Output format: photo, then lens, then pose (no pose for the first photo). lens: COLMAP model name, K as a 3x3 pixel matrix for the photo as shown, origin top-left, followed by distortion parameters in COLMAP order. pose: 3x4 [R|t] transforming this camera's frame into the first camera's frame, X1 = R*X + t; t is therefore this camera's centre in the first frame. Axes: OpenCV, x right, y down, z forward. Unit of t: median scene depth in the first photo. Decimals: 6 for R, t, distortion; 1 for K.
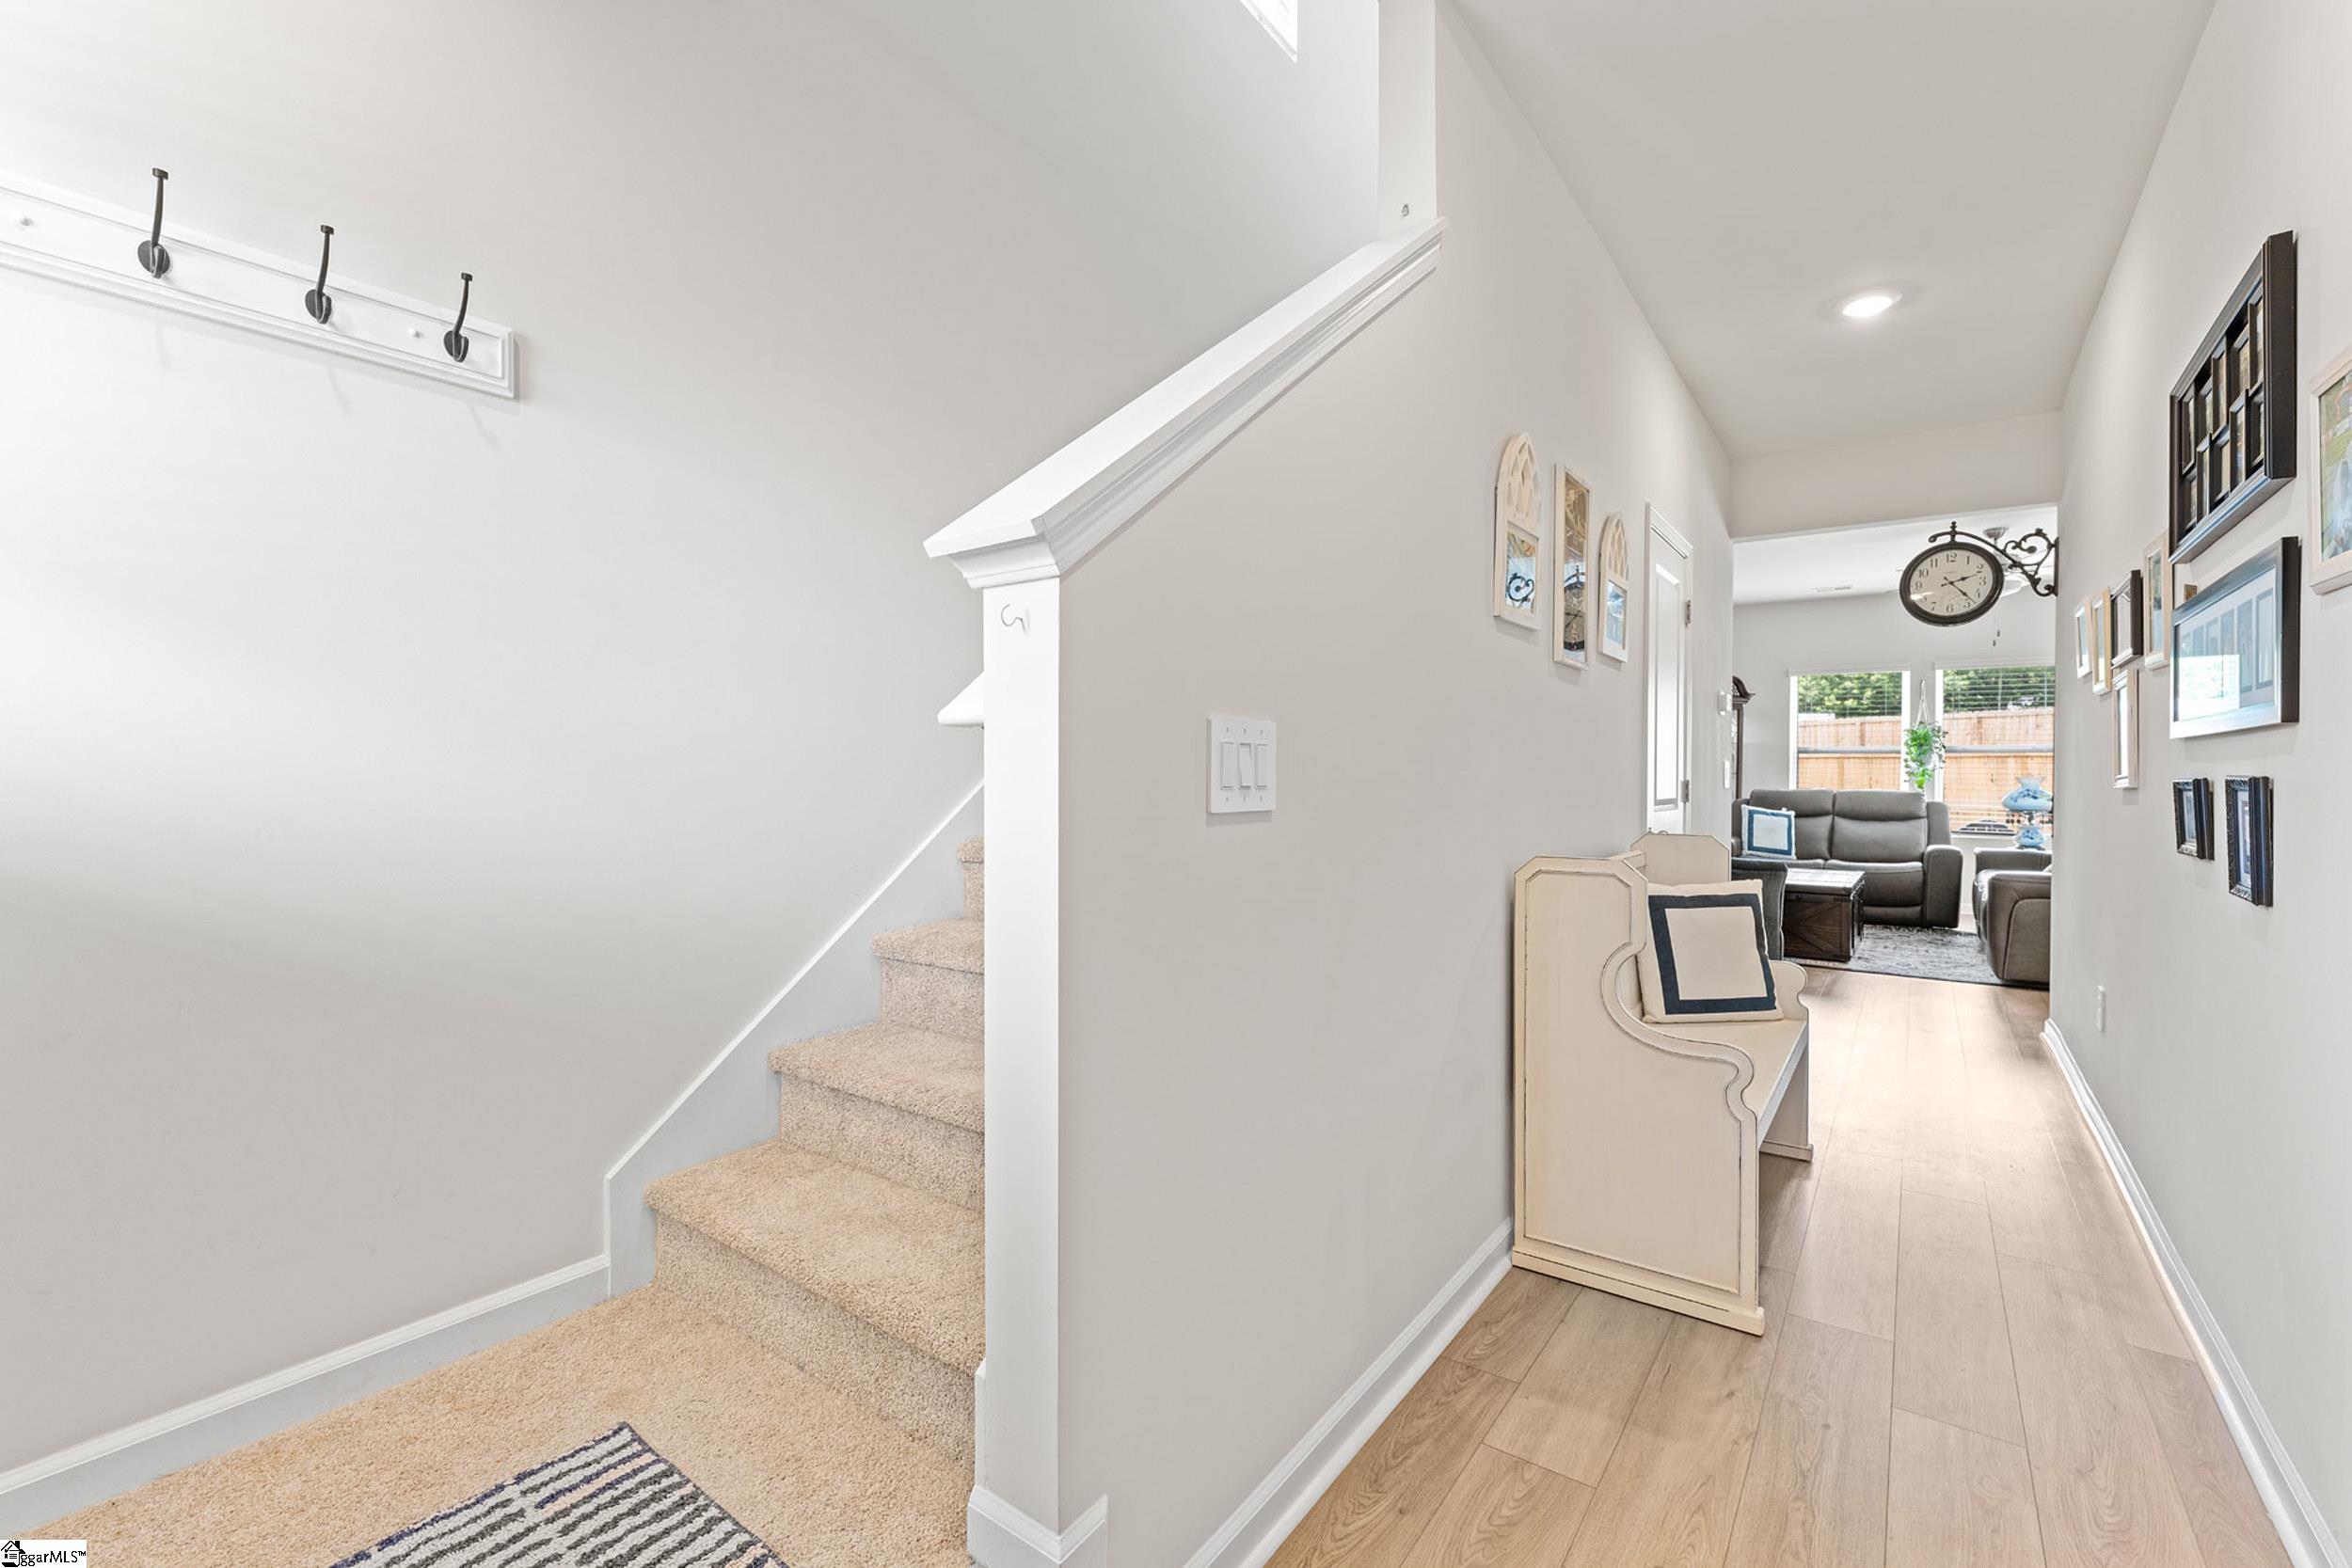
lens RADIAL K [[1019.0, 0, 1174.8], [0, 1019.0, 777.2], [0, 0, 1]] dist [-0.002778, 0.001996]
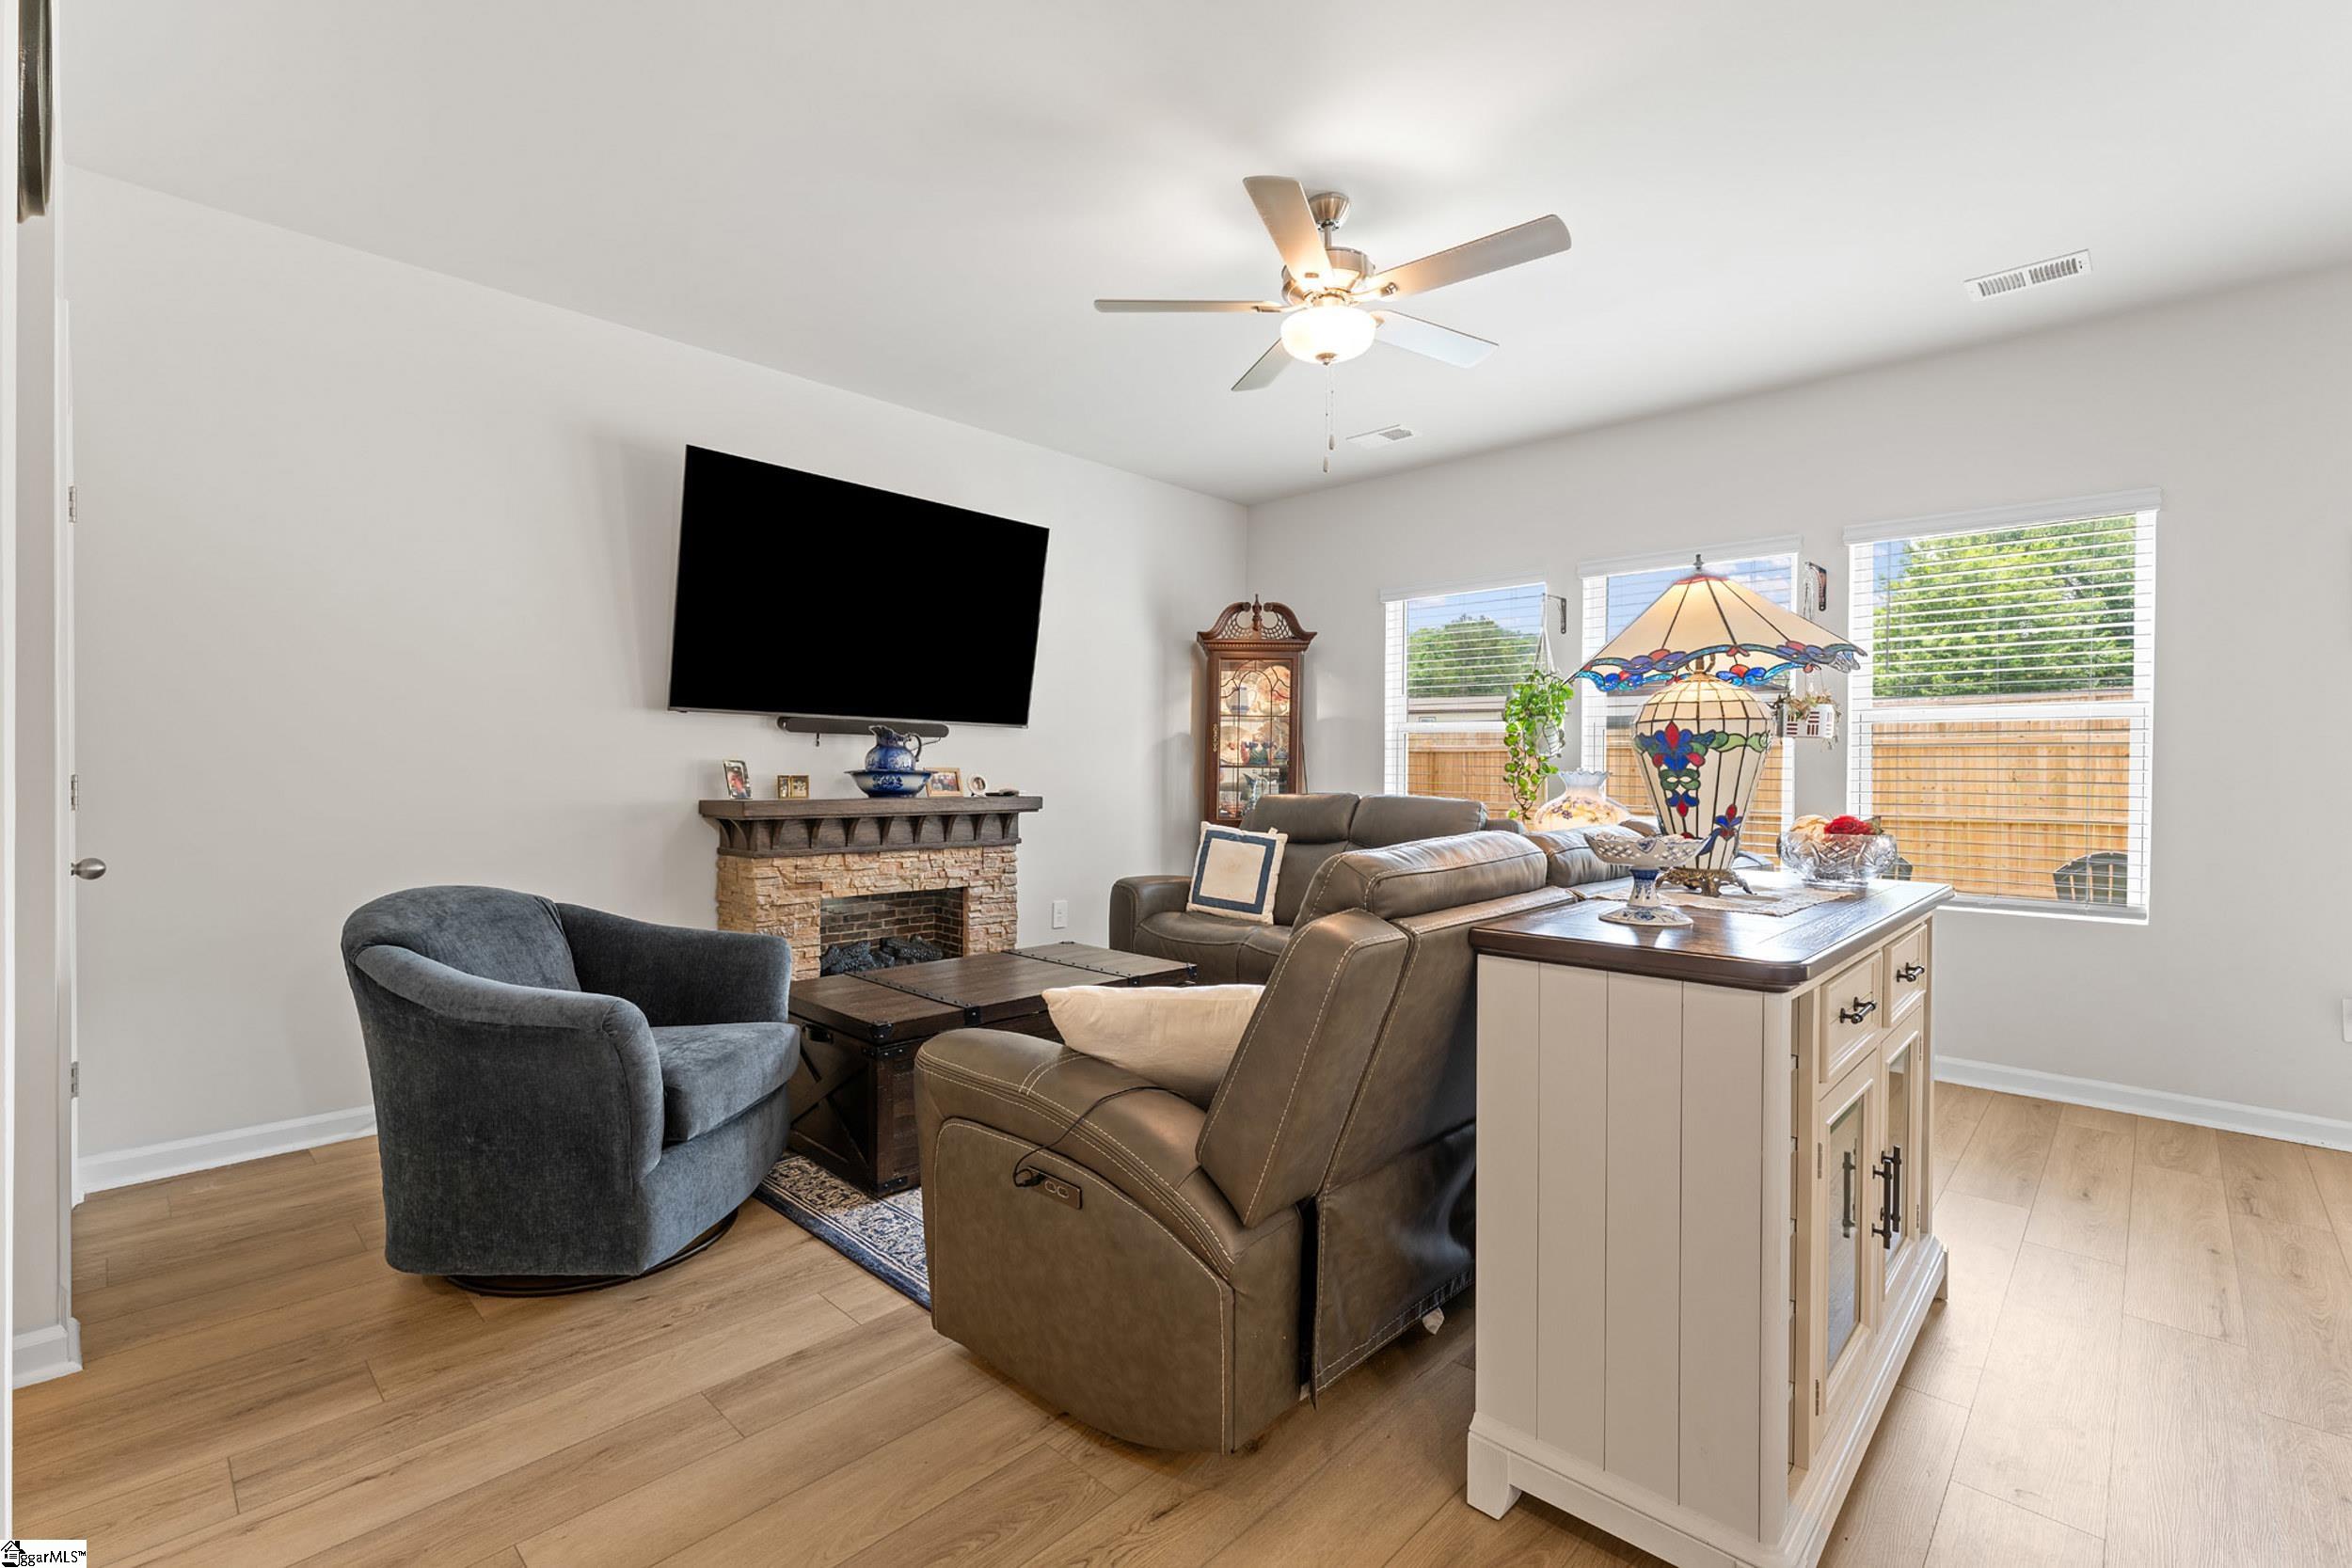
lens RADIAL K [[1019.0, 0, 1178.3], [0, 1019.0, 793.0], [0, 0, 1]] dist [-0.002778, 0.001996]
pose [[0.992201, 0.001937, -0.124635, 0.620029], [0.000334, 0.999834, 0.018198, 0.000889], [0.124649, -0.018098, 0.992036, 0.435807]]
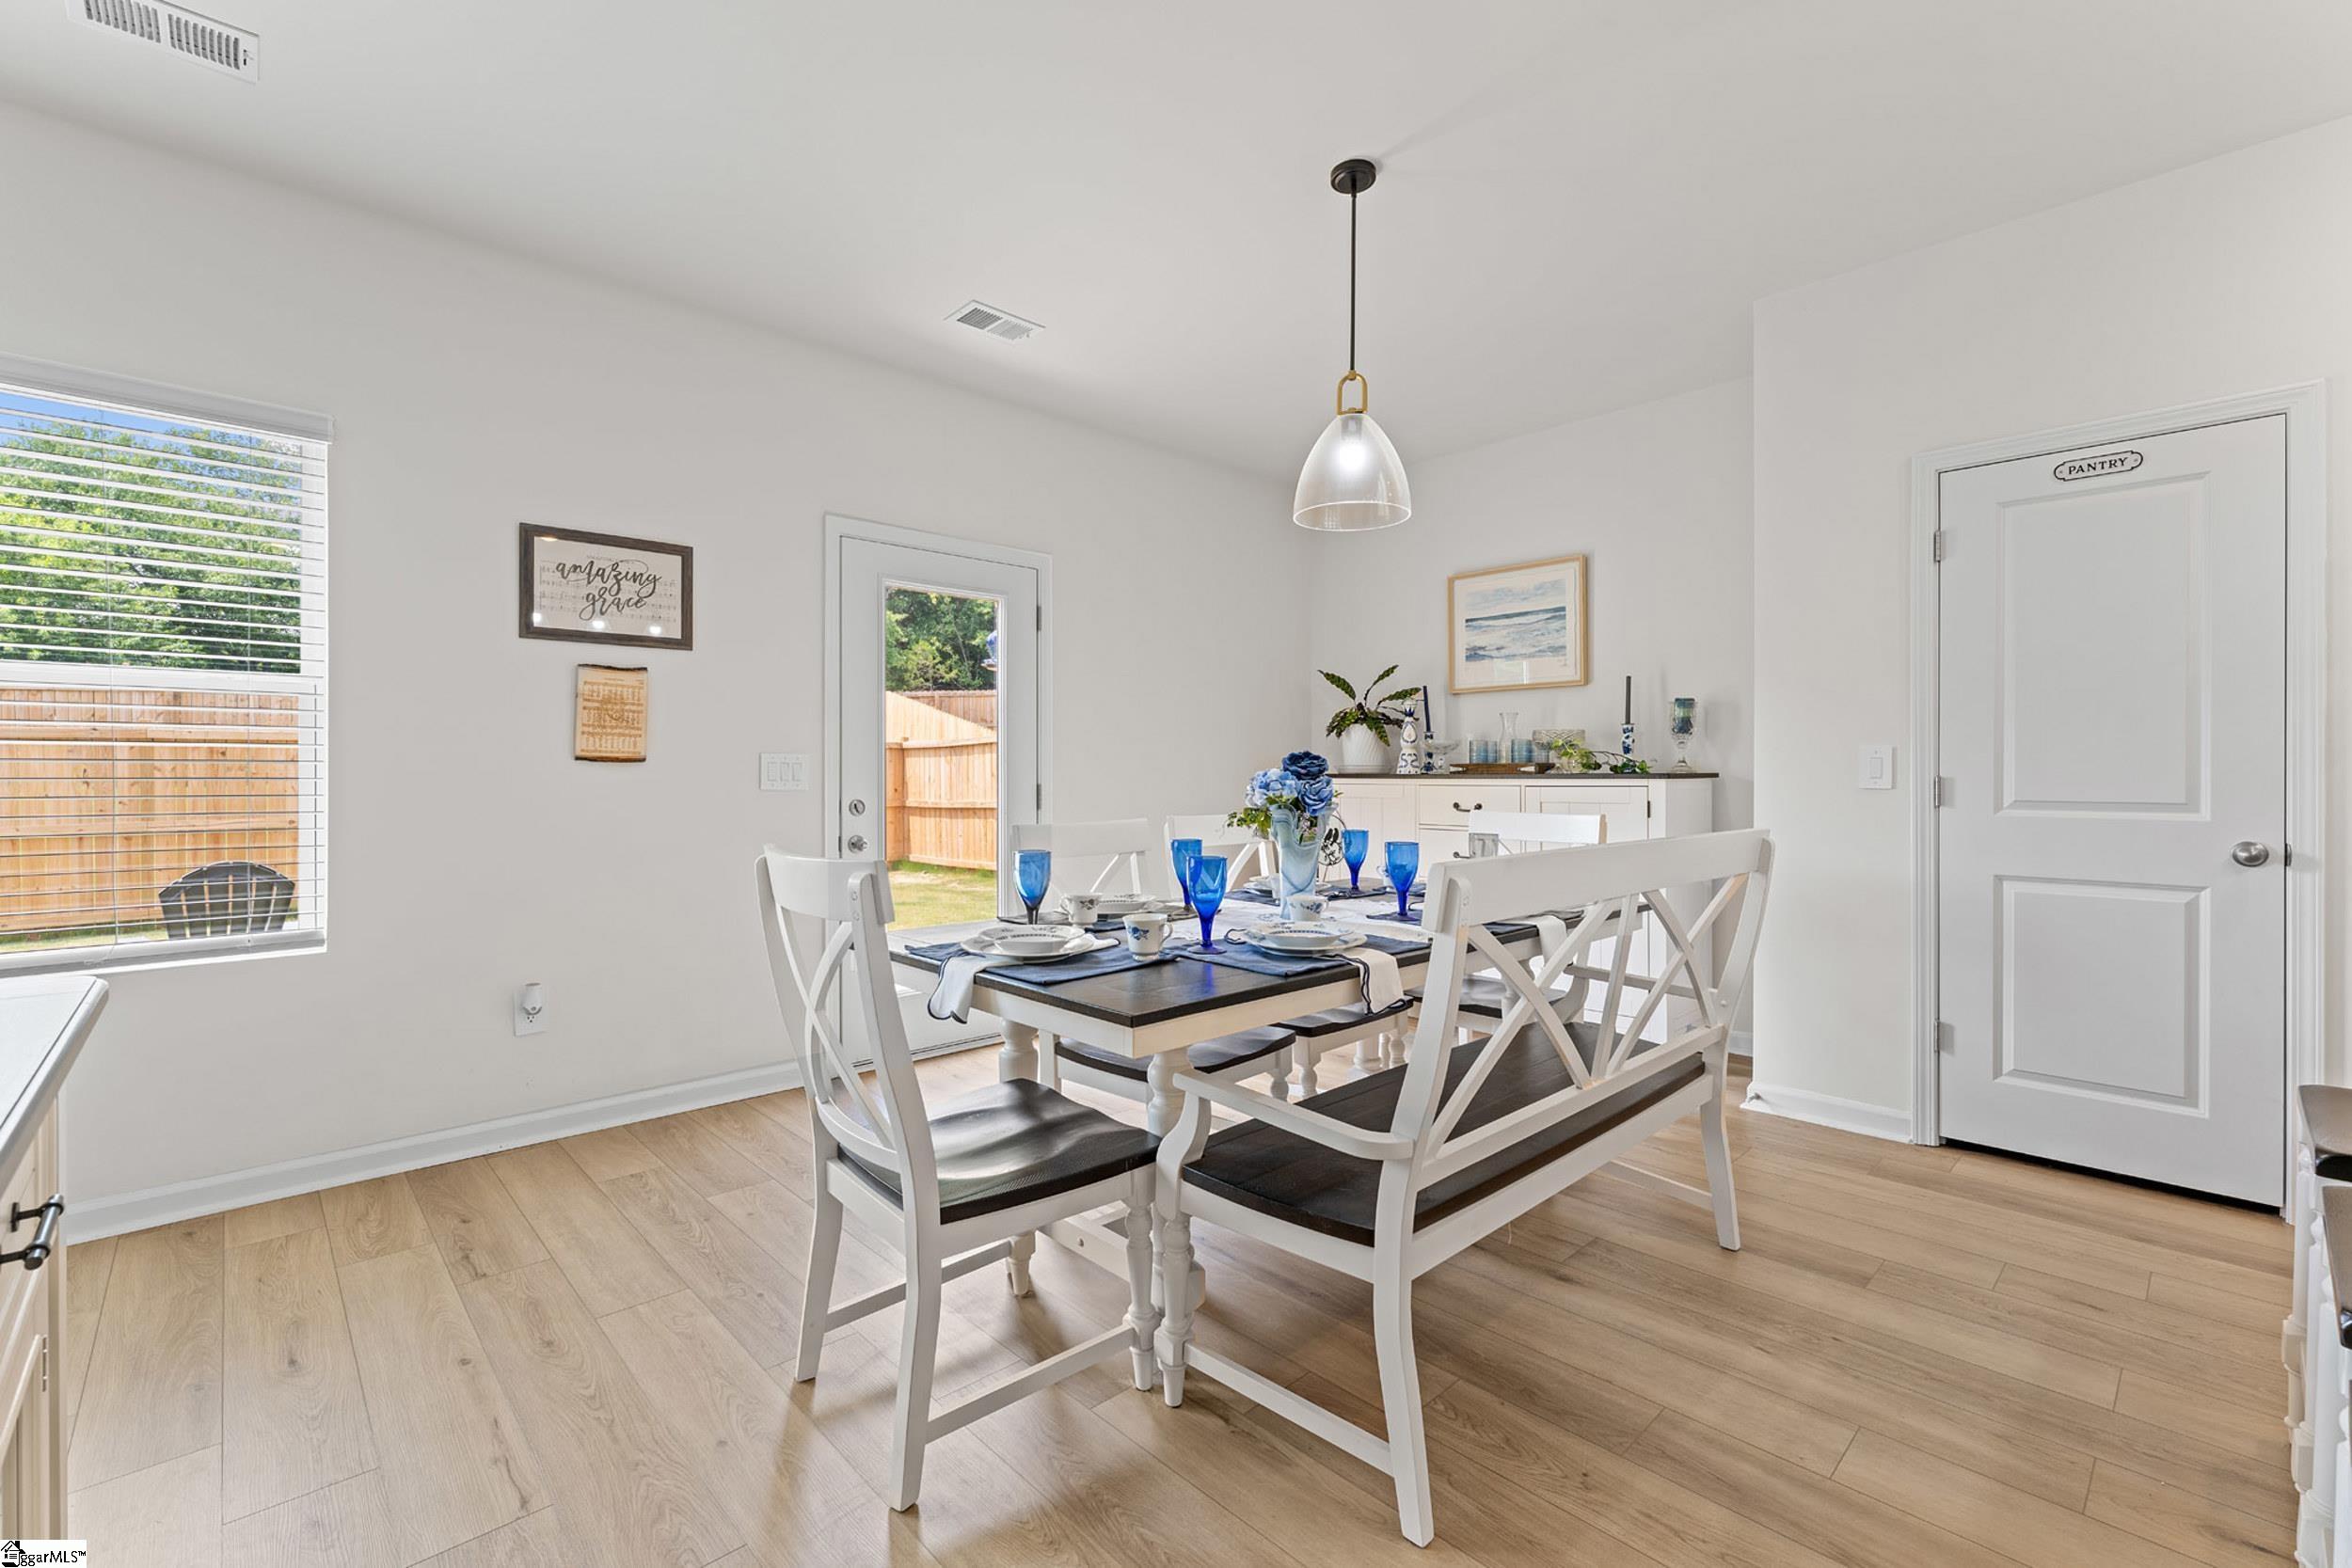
lens RADIAL K [[1019.0, 0, 1162.9], [0, 1019.0, 775.4], [0, 0, 1]] dist [-0.002778, 0.001996]
pose [[0.186219, -0.008291, 0.982473, 0.683860], [0.008171, 0.999943, 0.006890, 0.003938], [-0.982474, 0.006745, 0.186276, 0.564550]]
